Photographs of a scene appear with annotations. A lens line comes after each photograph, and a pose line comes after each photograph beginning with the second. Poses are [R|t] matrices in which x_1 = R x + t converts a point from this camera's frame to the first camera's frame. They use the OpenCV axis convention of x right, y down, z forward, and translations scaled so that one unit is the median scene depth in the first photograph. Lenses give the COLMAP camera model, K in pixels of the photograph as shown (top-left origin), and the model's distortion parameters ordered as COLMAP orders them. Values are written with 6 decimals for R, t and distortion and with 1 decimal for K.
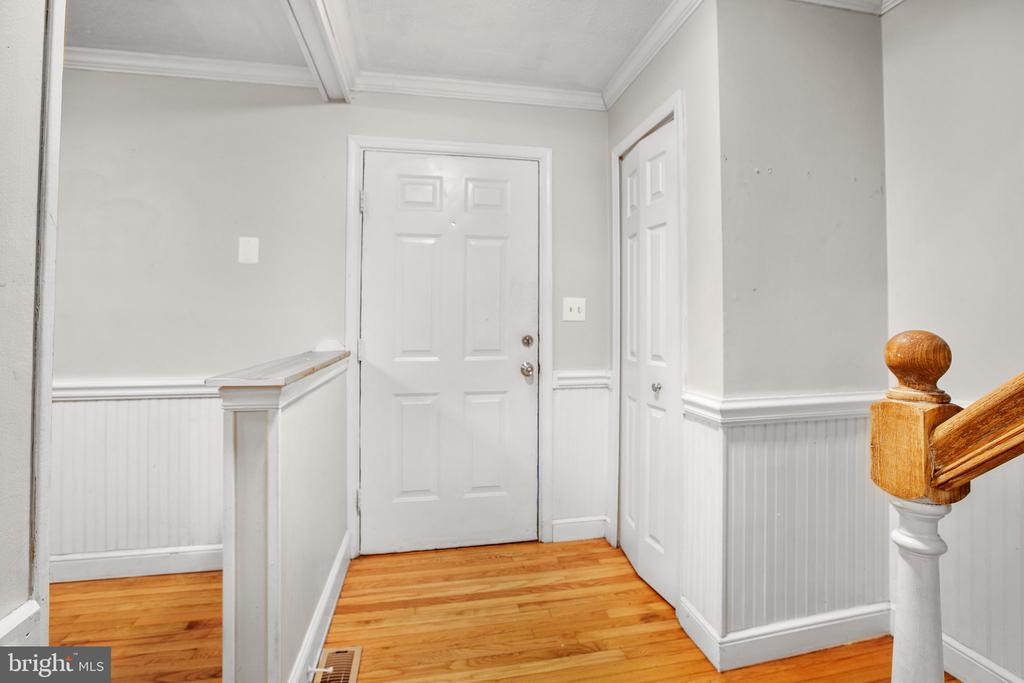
lens RADIAL K [[476.2, 0, 513.4], [0, 476.2, 309.9], [0, 0, 1]] dist [-0.003354, -0.000841]
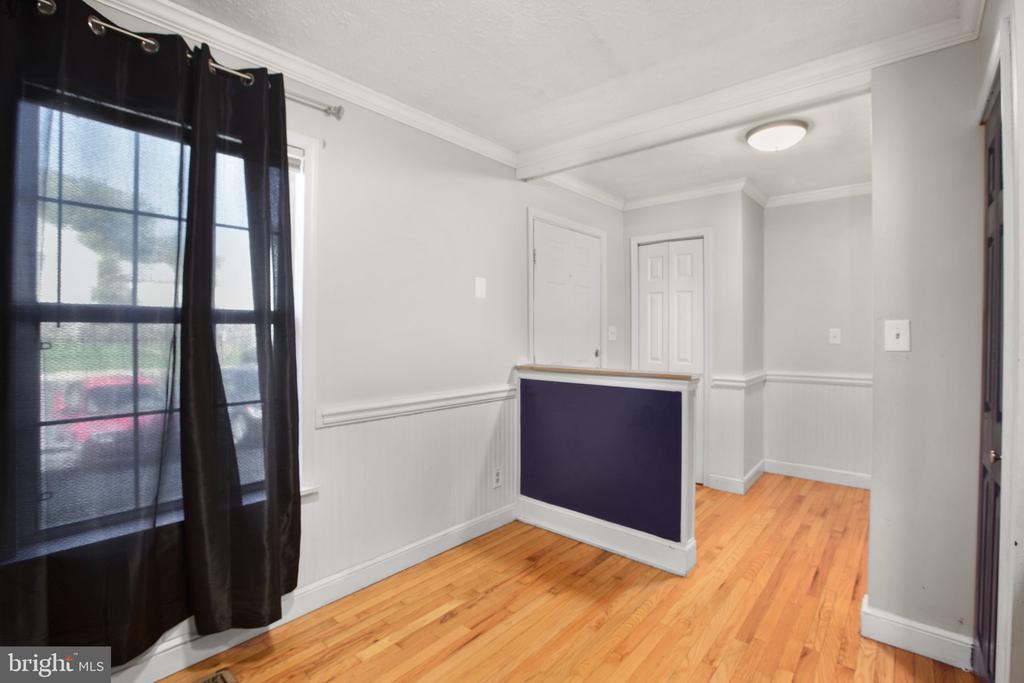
lens RADIAL K [[474.8, 0, 507.8], [0, 474.8, 332.6], [0, 0, 1]] dist [-0.073638, 0.022903]
pose [[0.777467, 0.001994, 0.628921, -1.371190], [-0.018656, 0.999628, 0.019893, -0.034438], [-0.628648, -0.027199, 0.777215, -0.020383]]
